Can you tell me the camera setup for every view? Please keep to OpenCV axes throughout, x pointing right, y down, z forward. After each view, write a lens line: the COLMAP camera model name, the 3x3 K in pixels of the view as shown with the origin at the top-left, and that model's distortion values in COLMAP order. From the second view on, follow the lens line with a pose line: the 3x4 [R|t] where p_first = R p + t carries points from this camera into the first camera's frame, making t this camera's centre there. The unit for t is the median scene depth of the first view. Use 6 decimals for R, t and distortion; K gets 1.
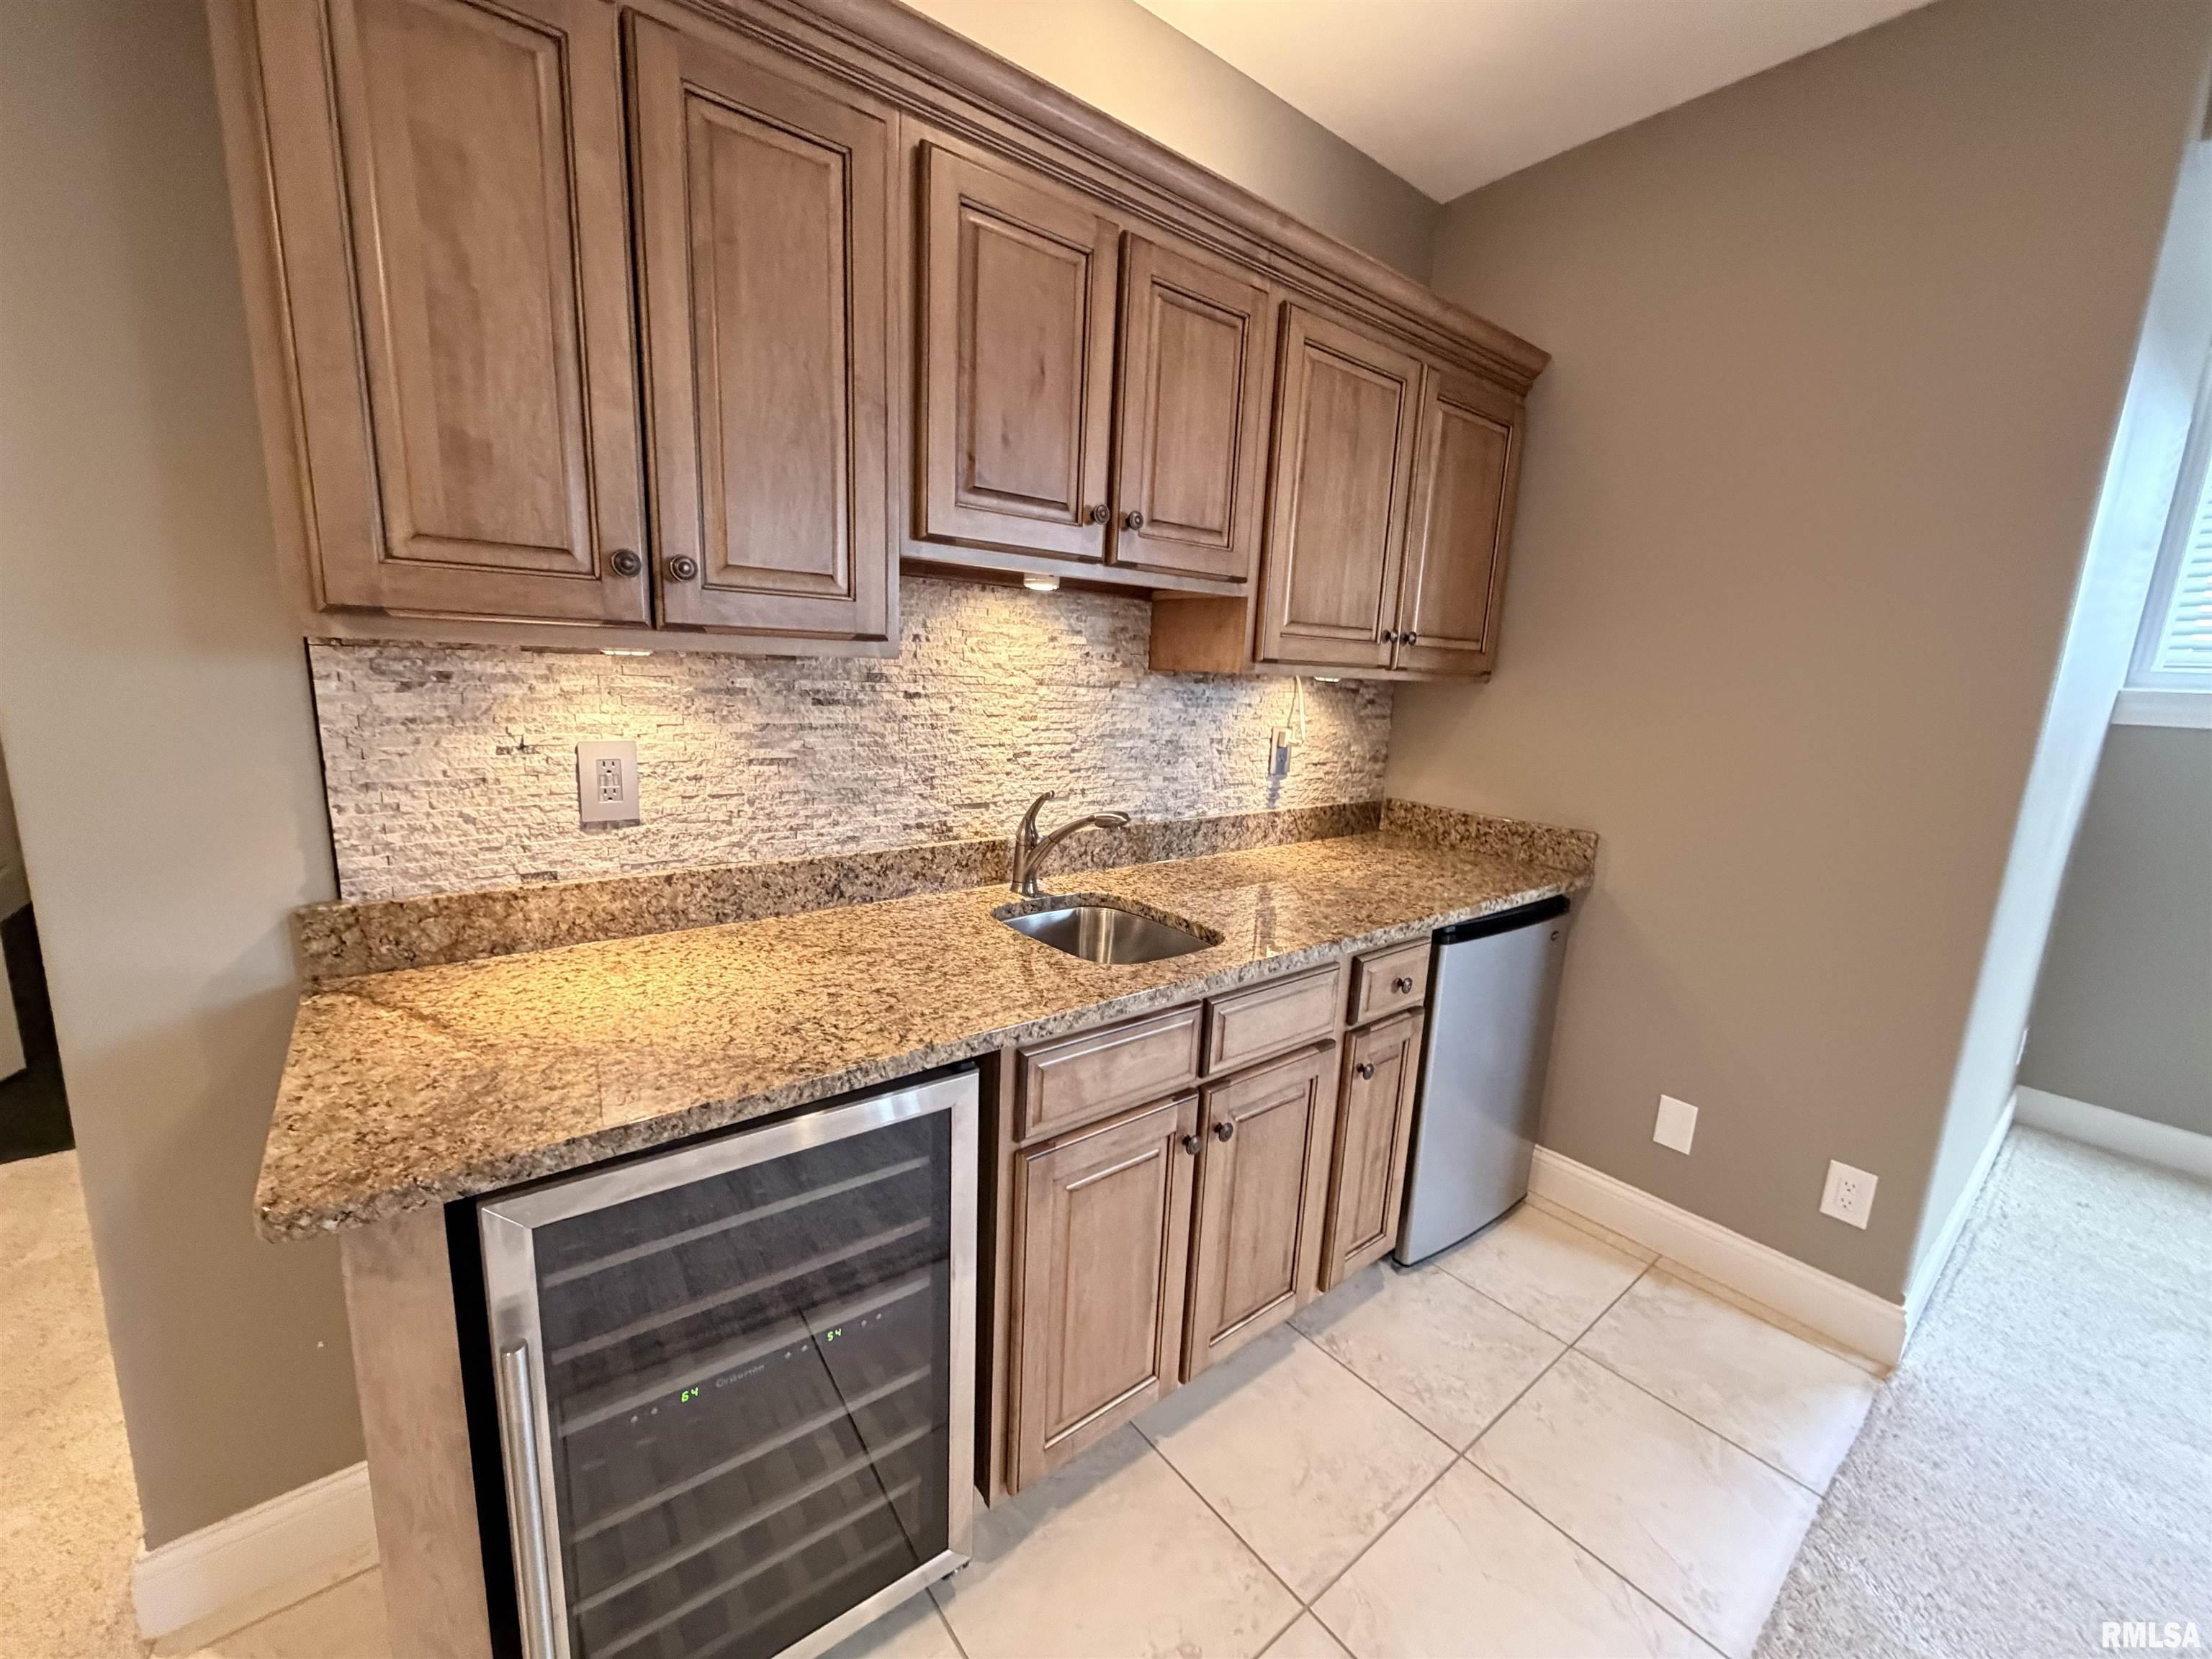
lens RADIAL K [[879.8, 0, 1098.9], [0, 879.8, 830.4], [0, 0, 1]] dist [-0.001920, 0.000678]
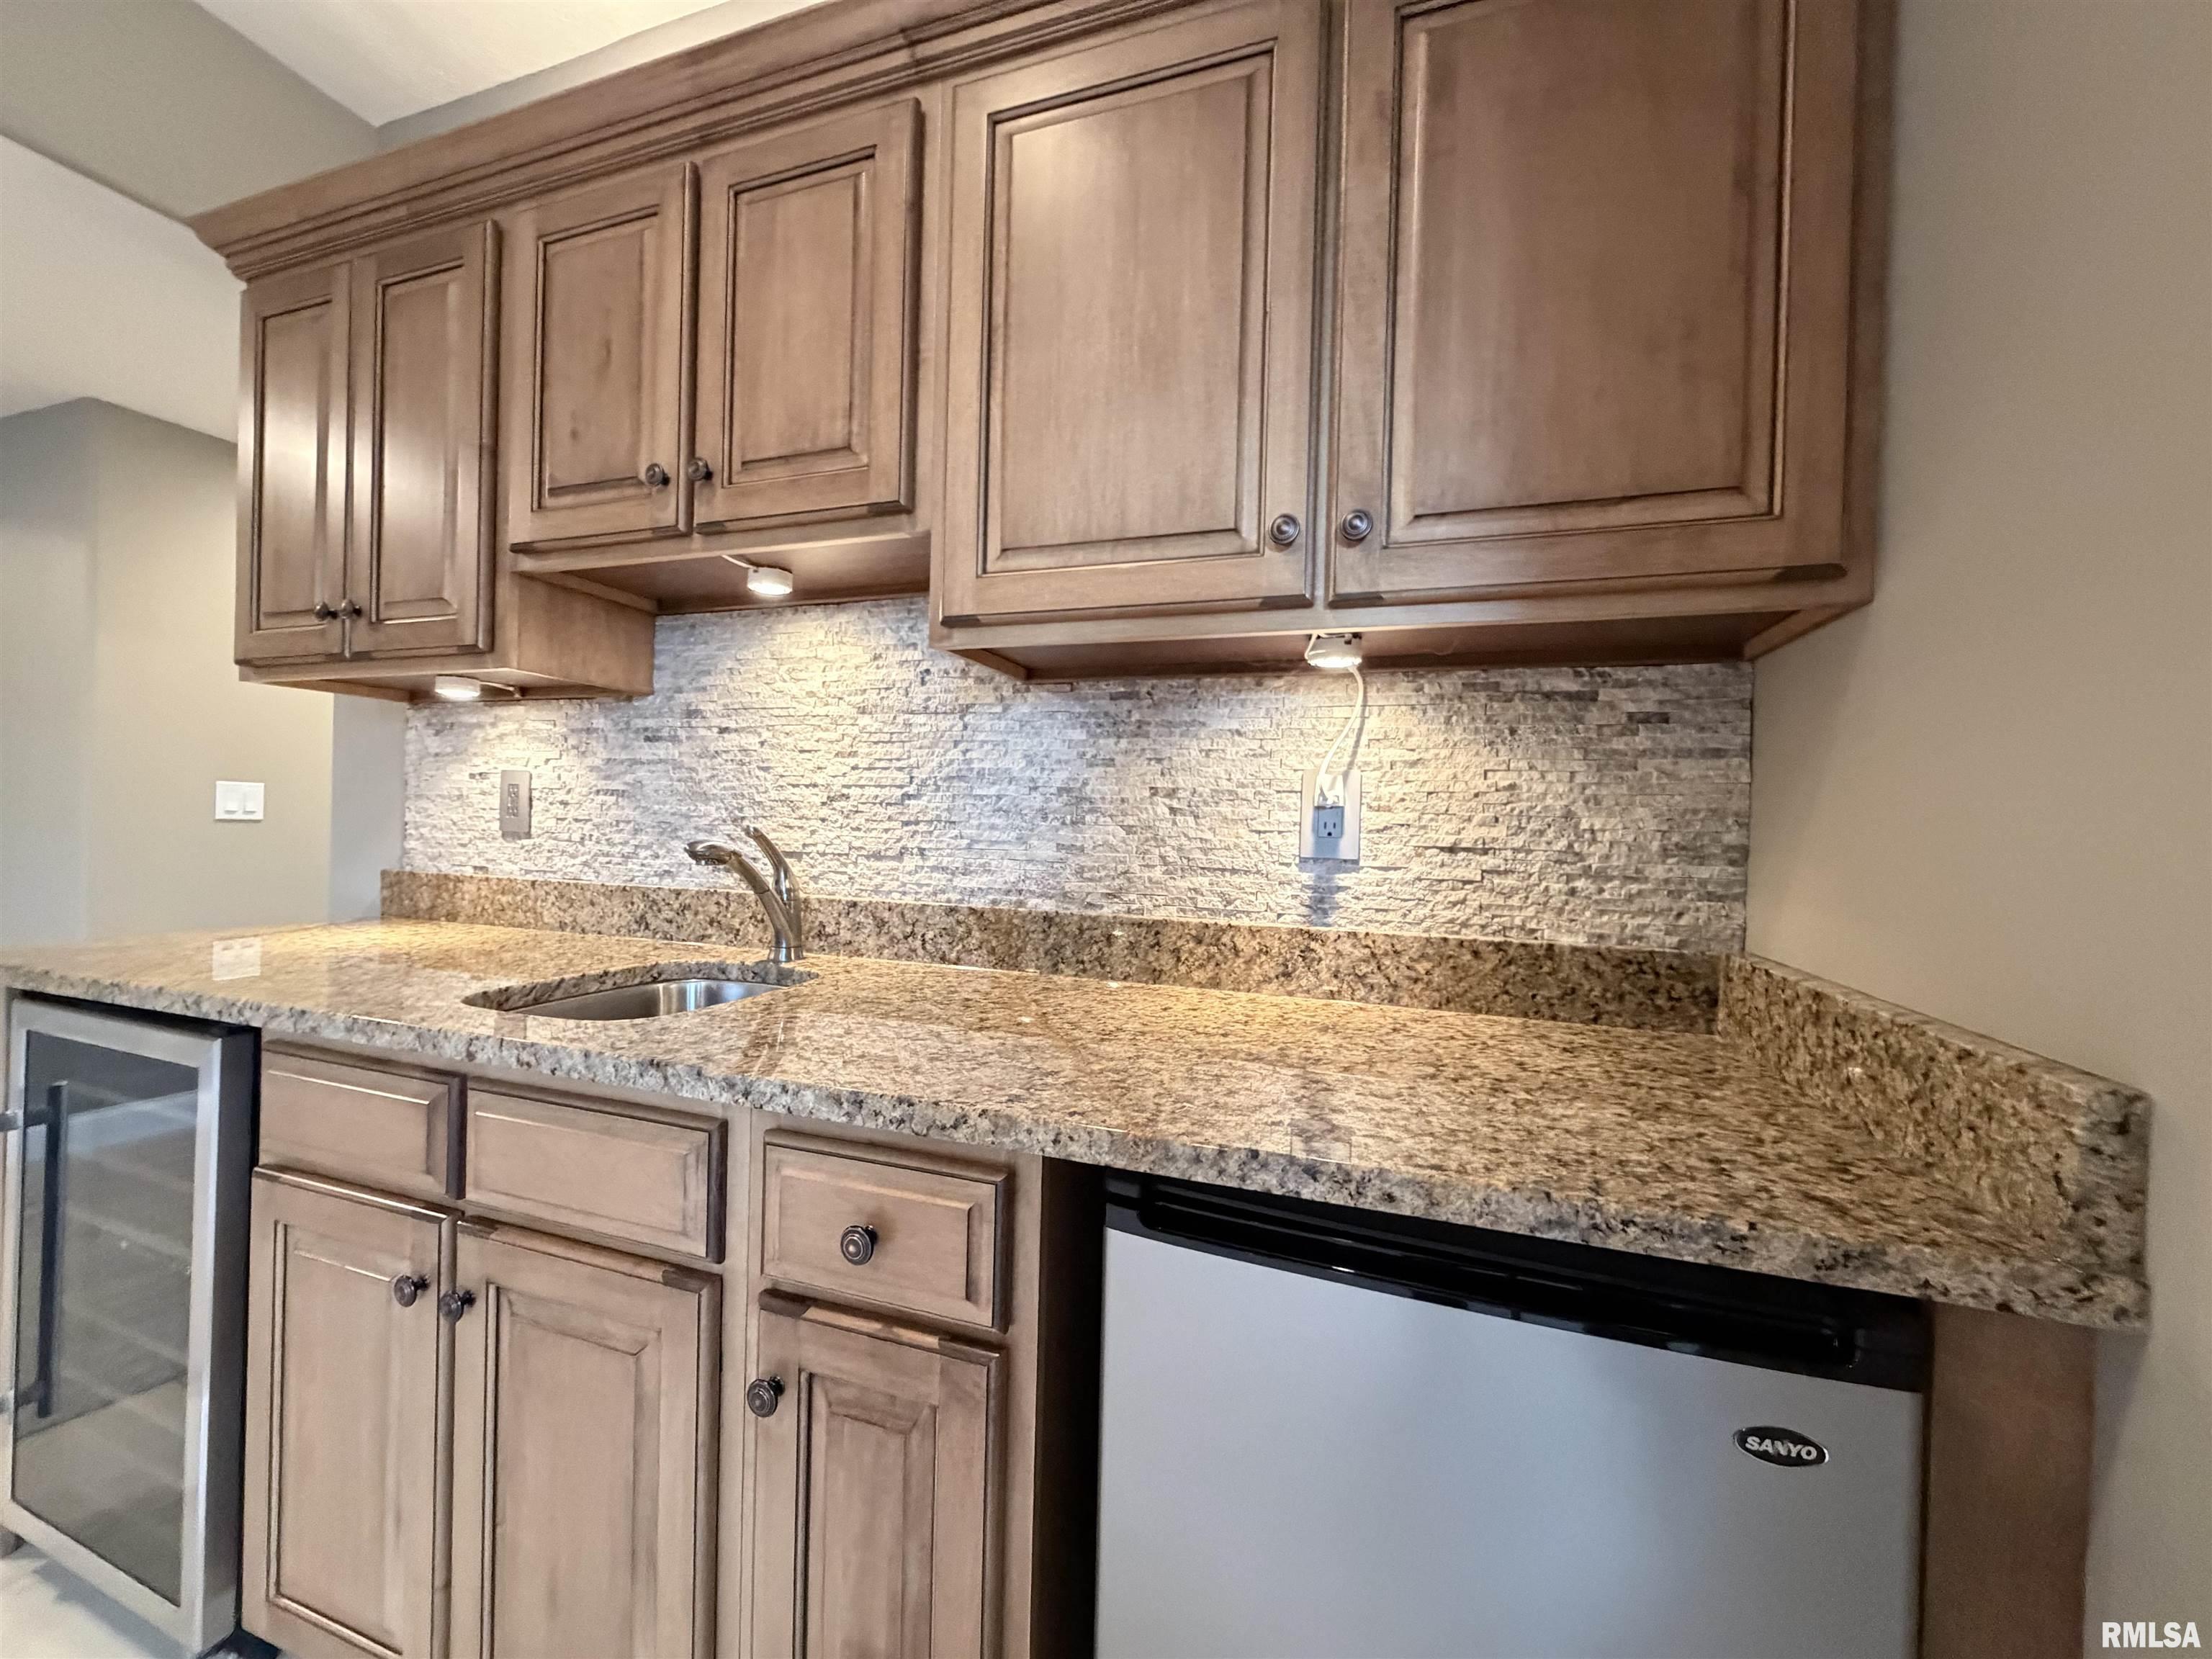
lens RADIAL K [[879.8, 0, 1098.9], [0, 879.8, 830.4], [0, 0, 1]] dist [-0.001920, 0.000678]
pose [[0.531419, -0.027433, -0.846665, 0.747455], [-0.162861, 0.977522, -0.133894, 0.014474], [0.831306, 0.209043, 0.515006, 0.791860]]
